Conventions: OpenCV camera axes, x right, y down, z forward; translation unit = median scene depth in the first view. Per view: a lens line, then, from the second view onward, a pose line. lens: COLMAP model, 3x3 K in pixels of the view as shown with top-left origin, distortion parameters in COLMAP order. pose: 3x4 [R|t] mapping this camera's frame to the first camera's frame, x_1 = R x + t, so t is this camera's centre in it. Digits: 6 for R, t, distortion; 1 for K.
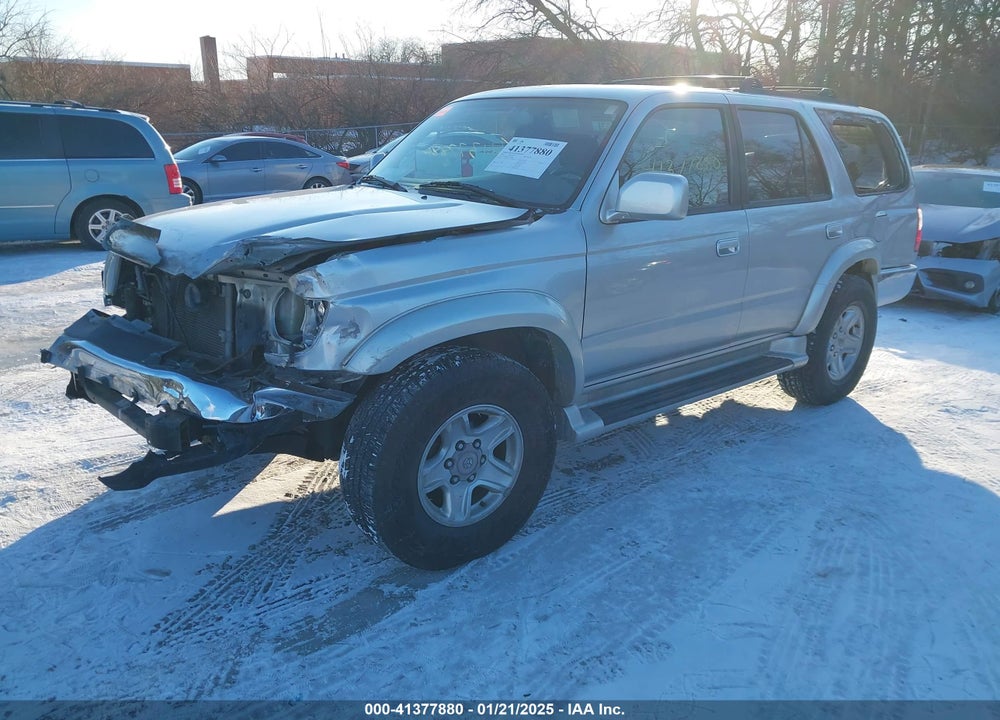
lens RADIAL K [[897.0, 0, 500.0], [0, 897.0, 360.0], [0, 0, 1]] dist [0.087511, -0.000807]
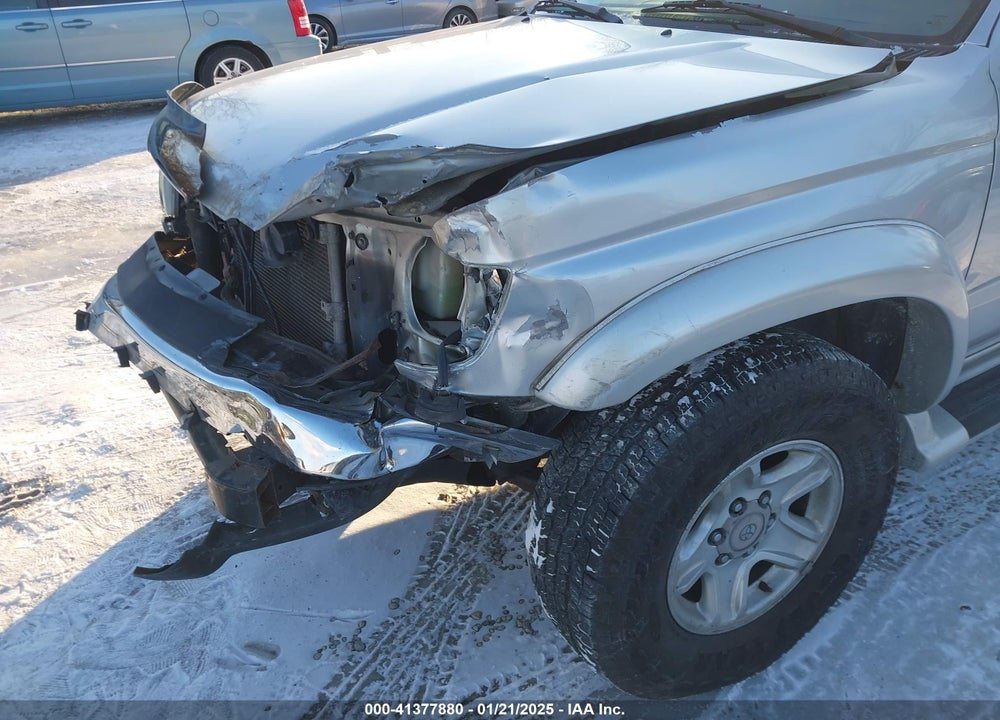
lens RADIAL K [[764.9, 0, 500.0], [0, 764.9, 360.0], [0, 0, 1]] dist [0.108180, -0.101480]
pose [[0.989121, 0.019116, -0.145857, -0.121667], [0.014819, 0.973530, 0.228080, -0.106678], [0.146356, -0.227760, 0.962655, 0.525514]]
